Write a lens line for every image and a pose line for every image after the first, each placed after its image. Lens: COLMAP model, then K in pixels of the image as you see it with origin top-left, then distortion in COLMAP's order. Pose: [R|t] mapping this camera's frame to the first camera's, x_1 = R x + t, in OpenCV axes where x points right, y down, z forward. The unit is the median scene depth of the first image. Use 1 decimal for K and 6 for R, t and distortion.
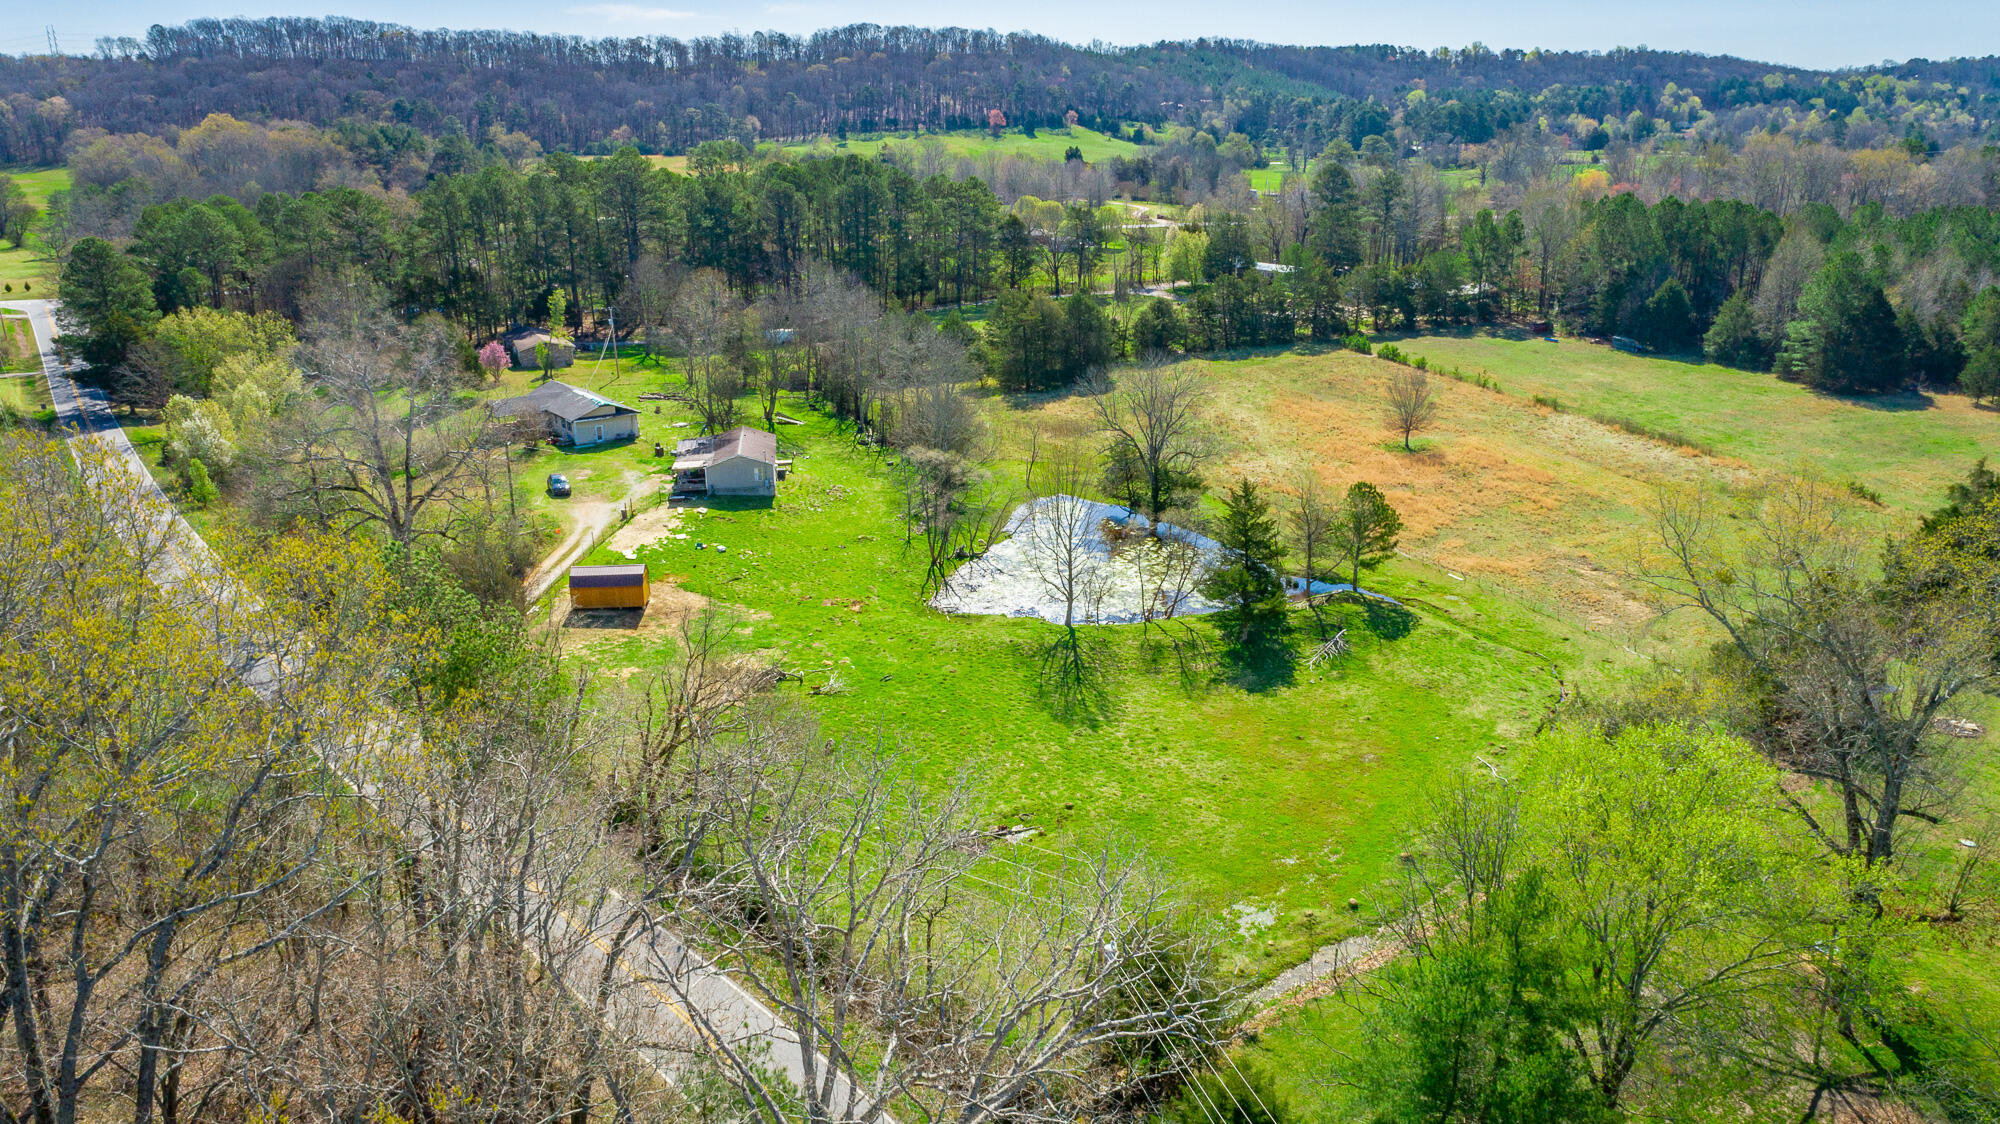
lens RADIAL K [[1392.1, 0, 1000.0], [0, 1392.1, 562.0], [0, 0, 1]] dist [-0.010539, 0.009911]
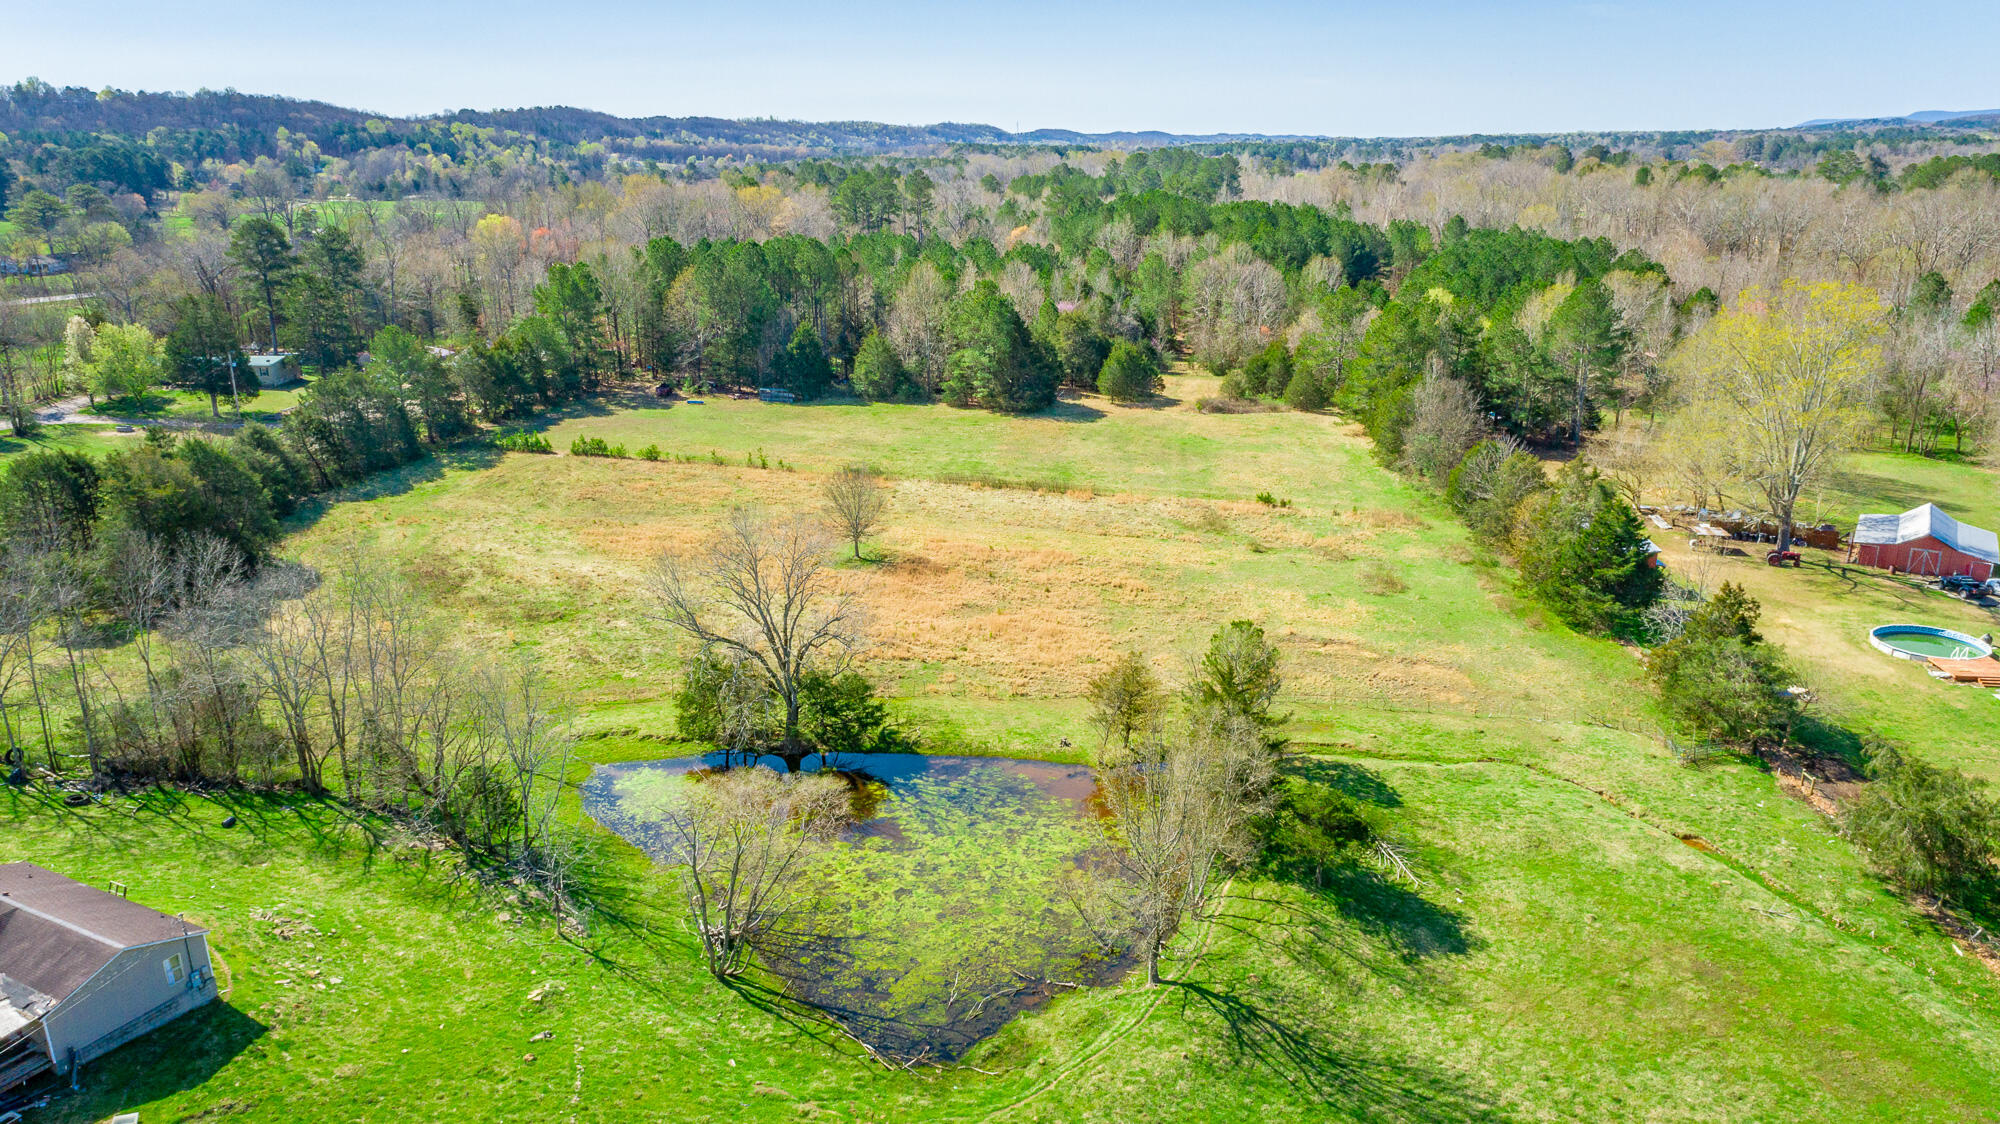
lens RADIAL K [[1363.6, 0, 1000.0], [0, 1363.6, 562.0], [0, 0, 1]] dist [-0.009764, 0.007524]
pose [[0.582879, -0.233403, 0.778315, -0.160763], [0.252552, 0.962455, 0.099488, -0.080688], [-0.772314, 0.138576, 0.619942, 0.260551]]
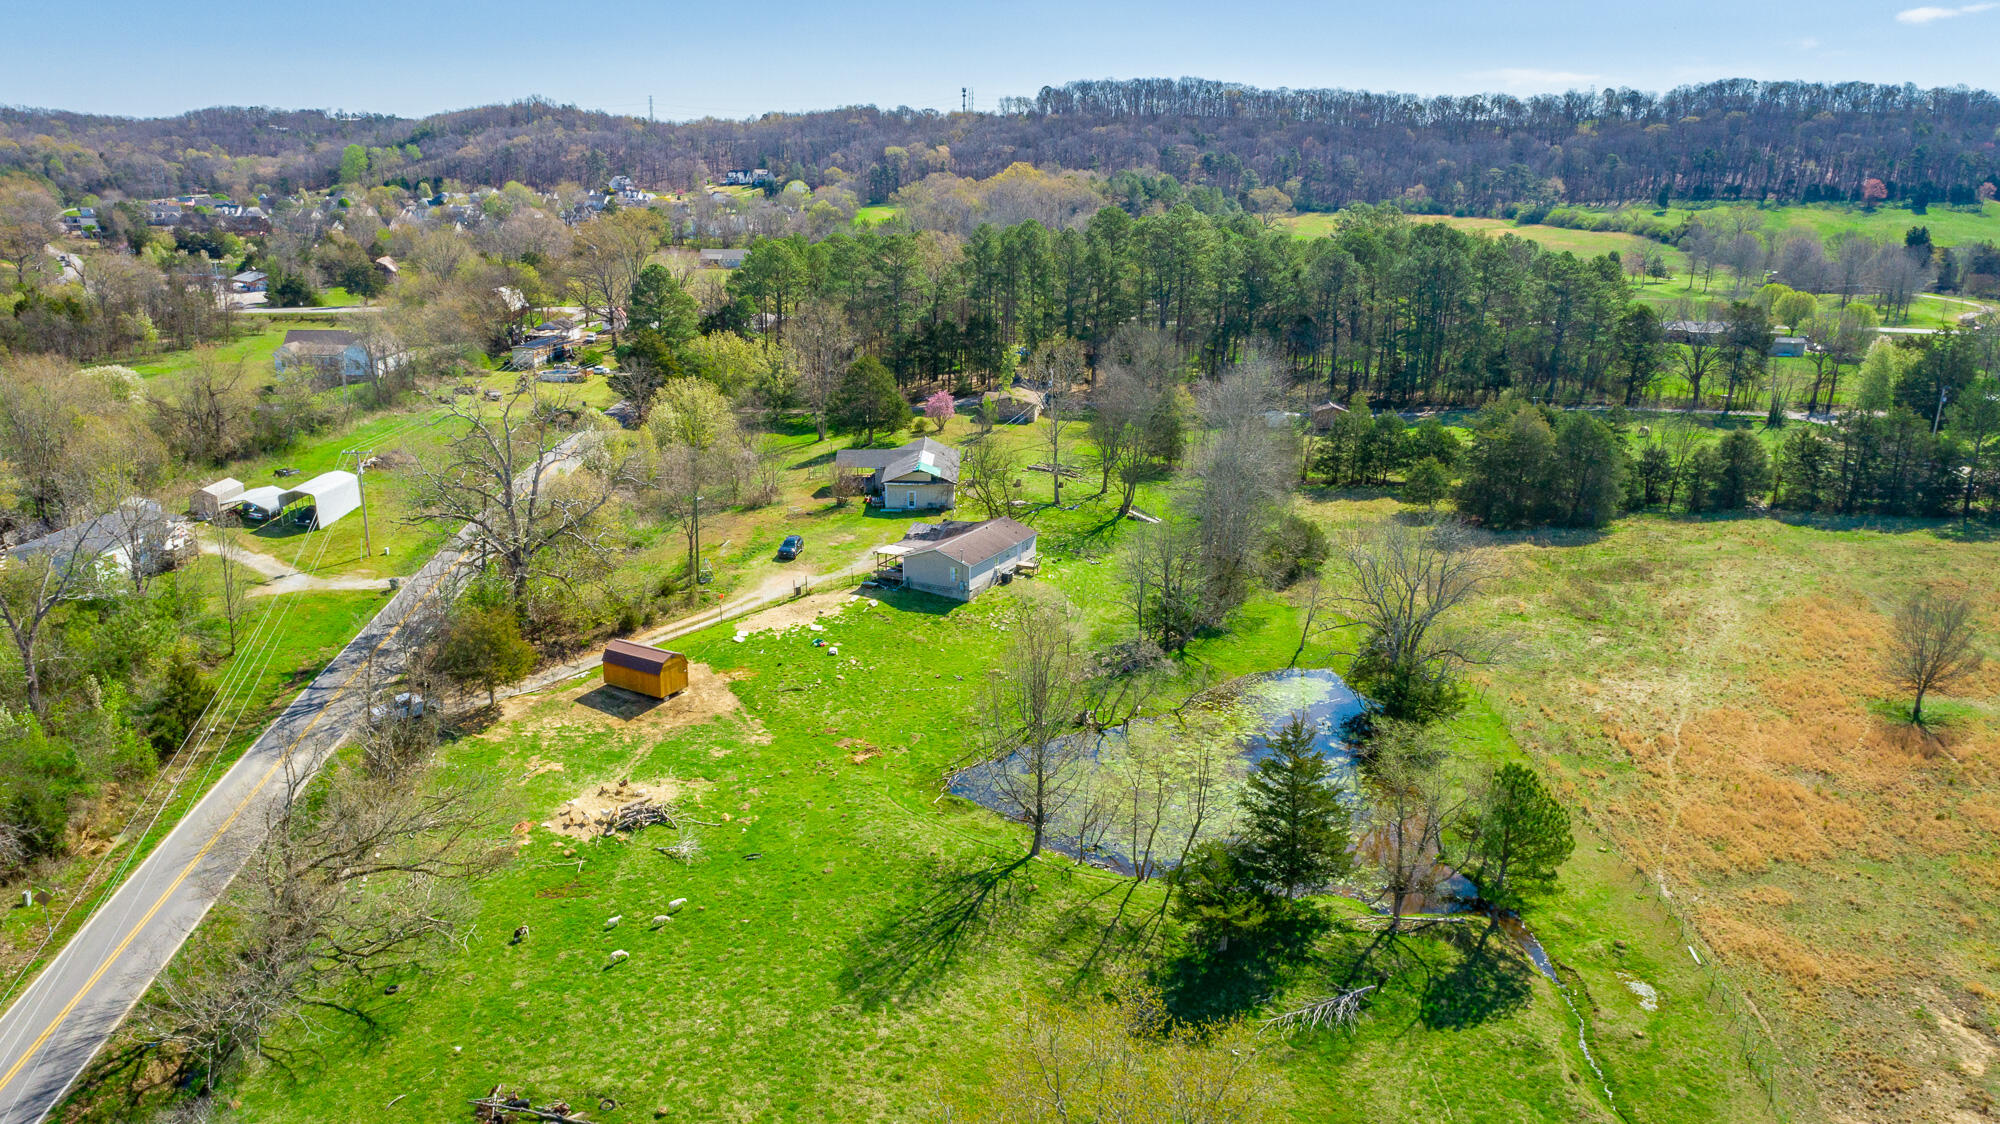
lens RADIAL K [[1381.7, 0, 1000.0], [0, 1381.7, 562.0], [0, 0, 1]] dist [-0.005259, 0.002370]
pose [[0.823406, 0.176069, -0.539446, 0.160506], [-0.195490, 0.980467, 0.021620, -0.047637], [0.532716, 0.087654, 0.841743, 0.138498]]
